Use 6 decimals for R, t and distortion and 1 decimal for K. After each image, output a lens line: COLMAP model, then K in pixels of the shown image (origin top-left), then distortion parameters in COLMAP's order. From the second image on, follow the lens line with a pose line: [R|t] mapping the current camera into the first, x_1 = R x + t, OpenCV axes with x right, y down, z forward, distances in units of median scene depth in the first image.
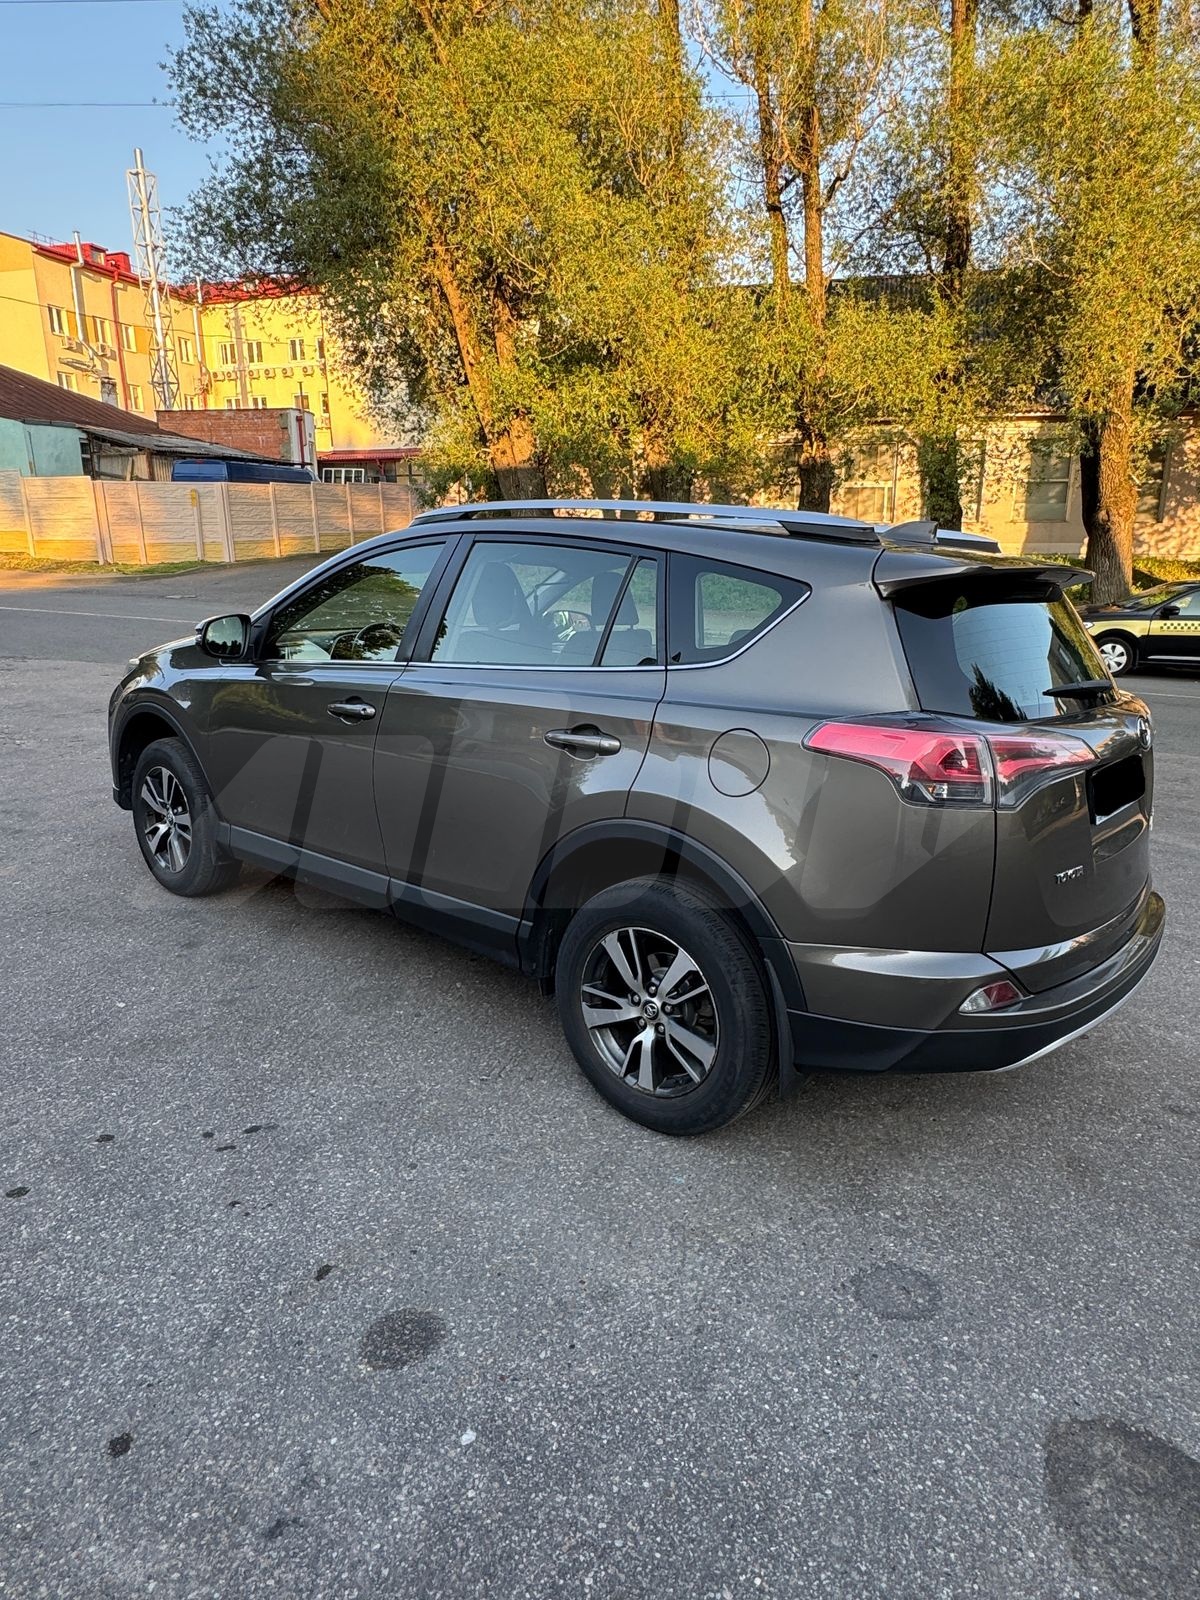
lens RADIAL K [[982.4, 0, 601.4], [0, 982.4, 796.3], [0, 0, 1]] dist [-0.001981, 0.001424]
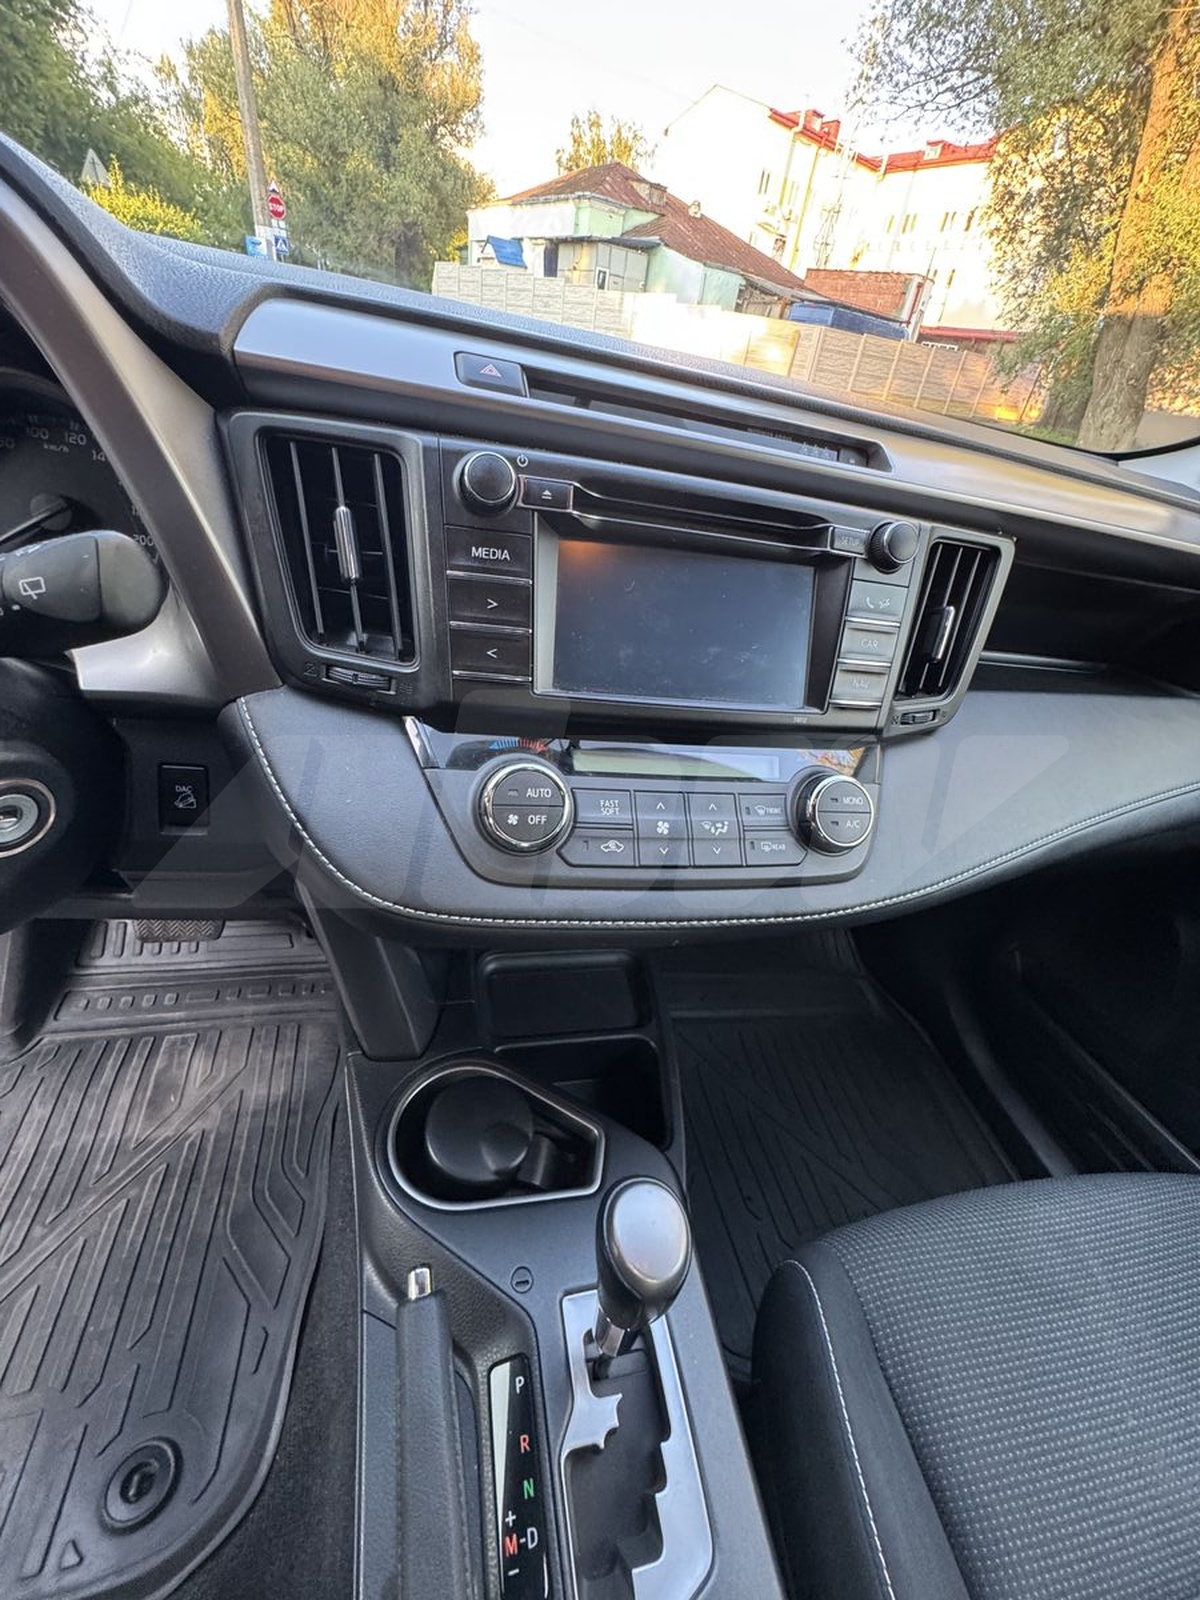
lens RADIAL K [[645.0, 0, 599.5], [0, 645.0, 804.4], [0, 0, 1]] dist [-0.011335, 0.000853]
pose [[0.786302, 0.434102, -0.439642, -0.025365], [-0.285495, 0.886336, 0.364557, -0.027946], [0.547925, -0.161136, 0.820861, 0.184085]]
